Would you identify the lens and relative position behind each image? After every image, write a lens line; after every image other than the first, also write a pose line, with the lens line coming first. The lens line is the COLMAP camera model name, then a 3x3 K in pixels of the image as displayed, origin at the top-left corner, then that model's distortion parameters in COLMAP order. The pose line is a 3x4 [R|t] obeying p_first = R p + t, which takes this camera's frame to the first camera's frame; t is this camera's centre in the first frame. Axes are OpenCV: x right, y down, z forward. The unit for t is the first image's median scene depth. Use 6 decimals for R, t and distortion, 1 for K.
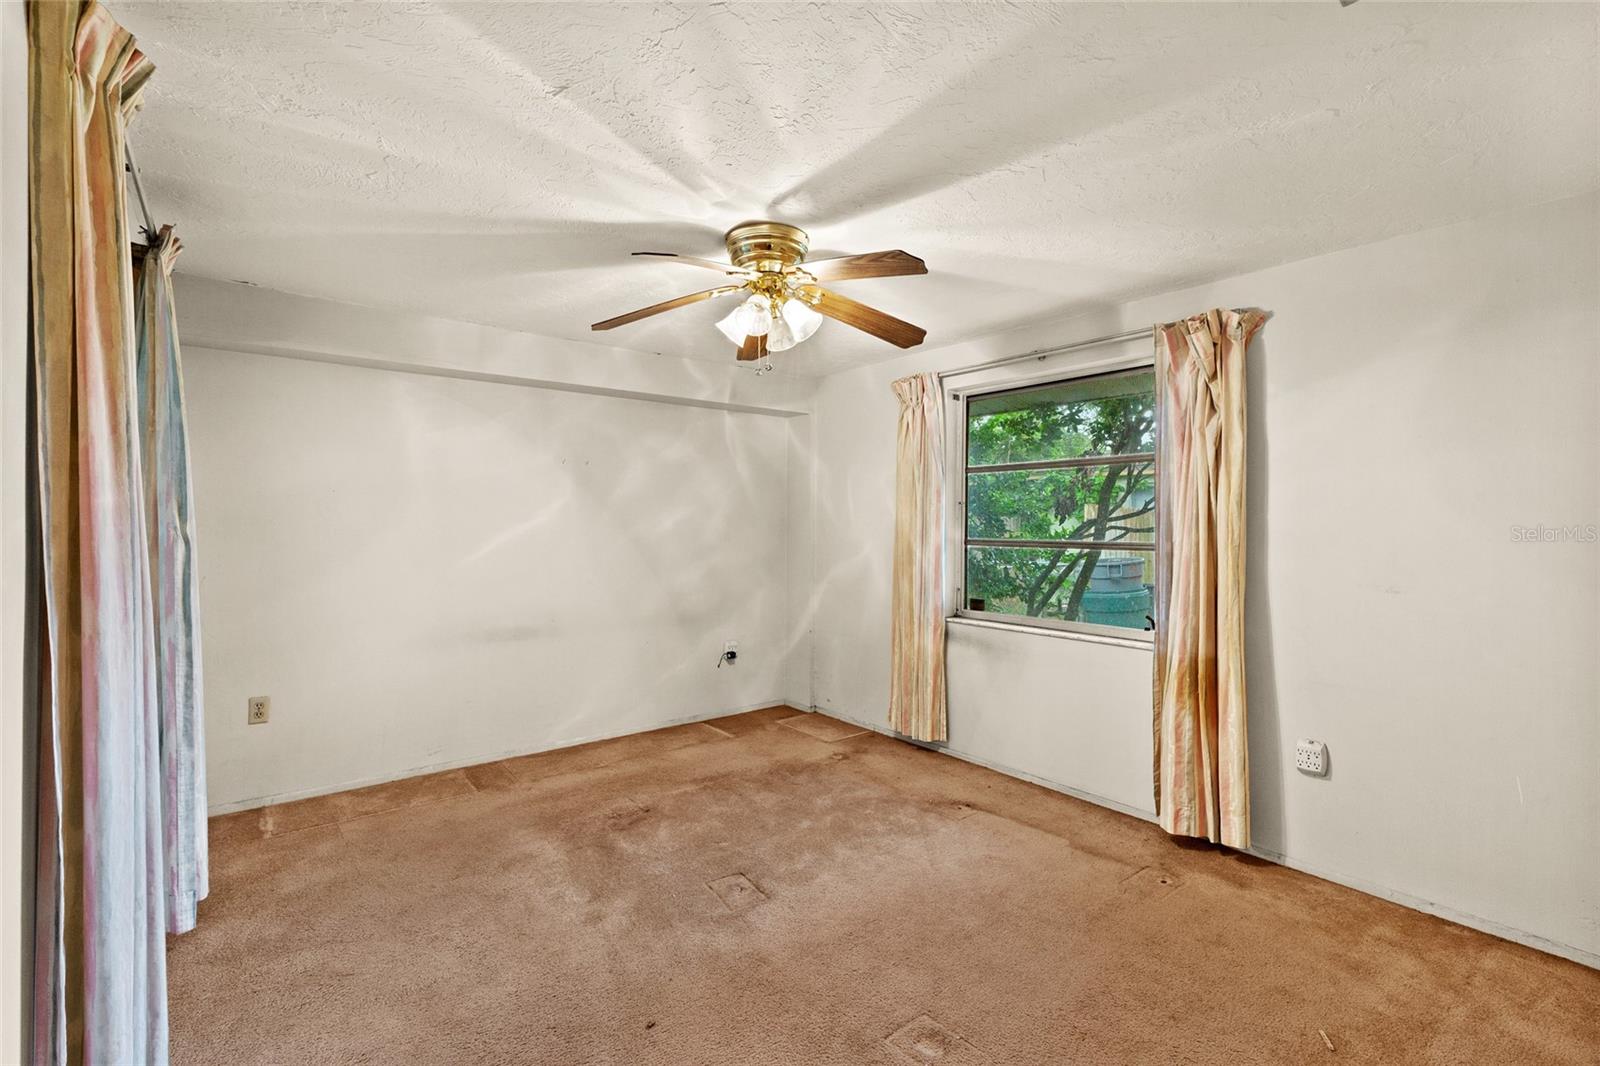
lens RADIAL K [[720.3, 0, 811.7], [0, 720.3, 533.6], [0, 0, 1]] dist [0.009670, 0.000400]
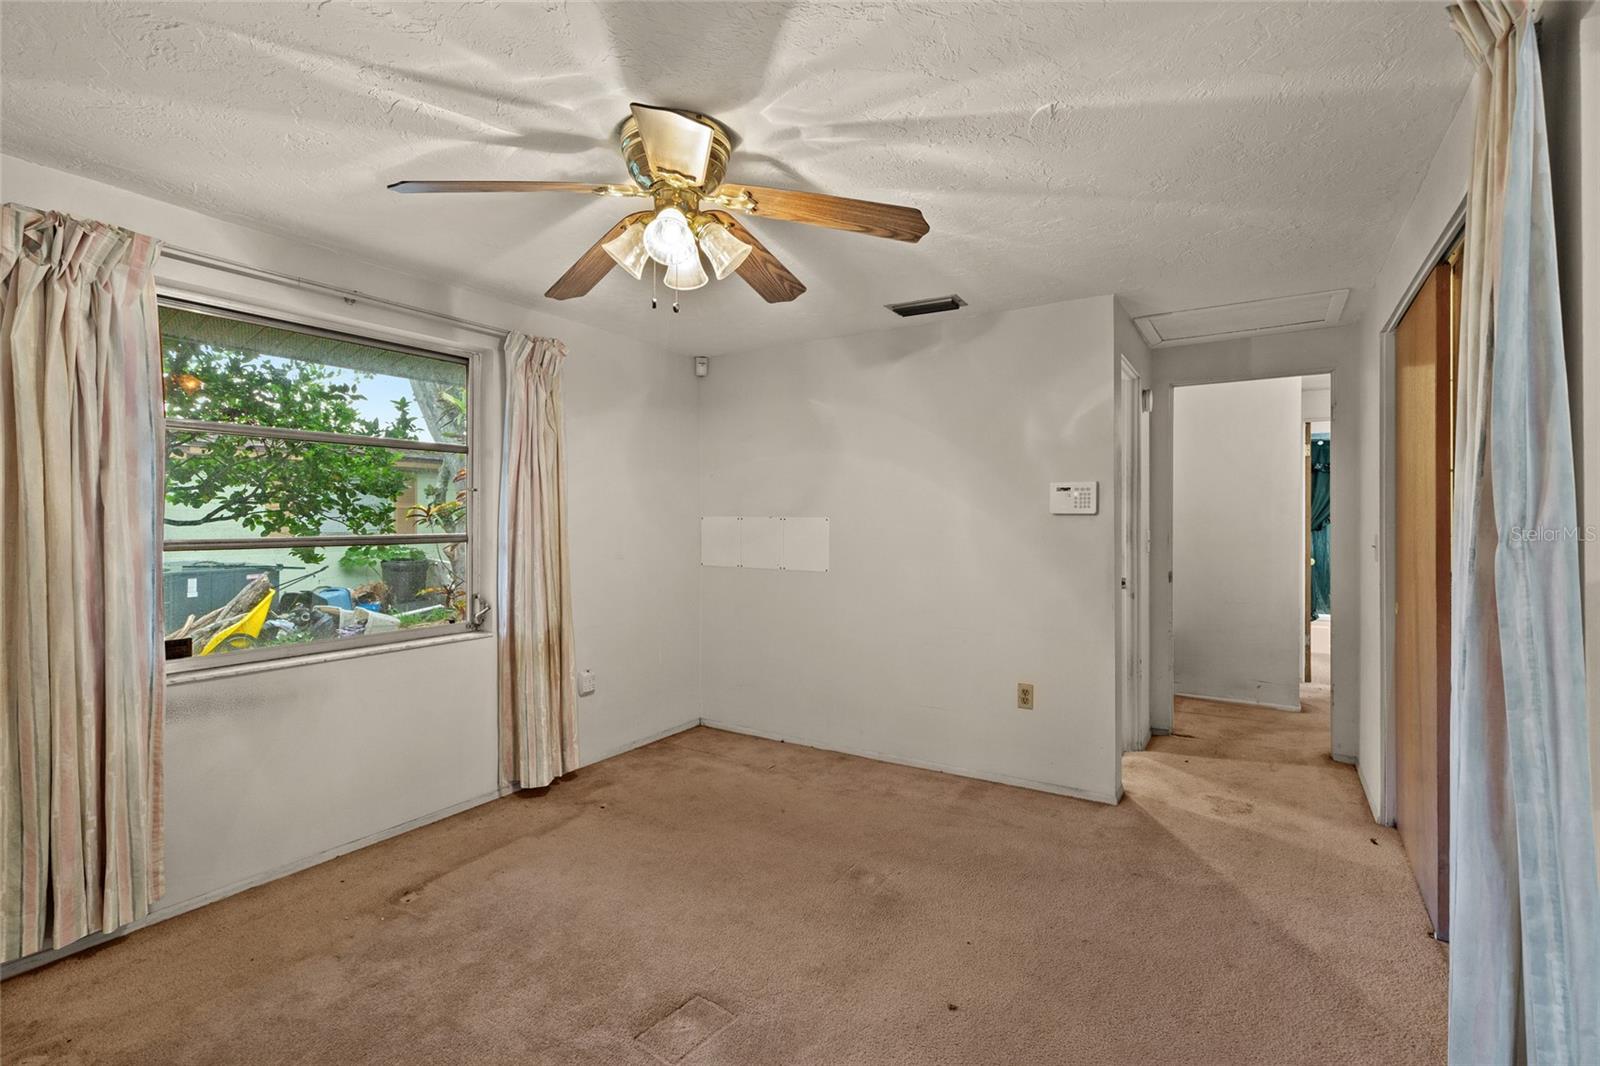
lens RADIAL K [[720.3, 0, 809.1], [0, 720.3, 526.1], [0, 0, 1]] dist [0.009670, 0.000400]
pose [[-0.316527, -0.016547, 0.948439, -0.575947], [0.012154, 0.999695, 0.021497, -0.012646], [-0.948506, 0.018331, -0.316230, 0.775949]]
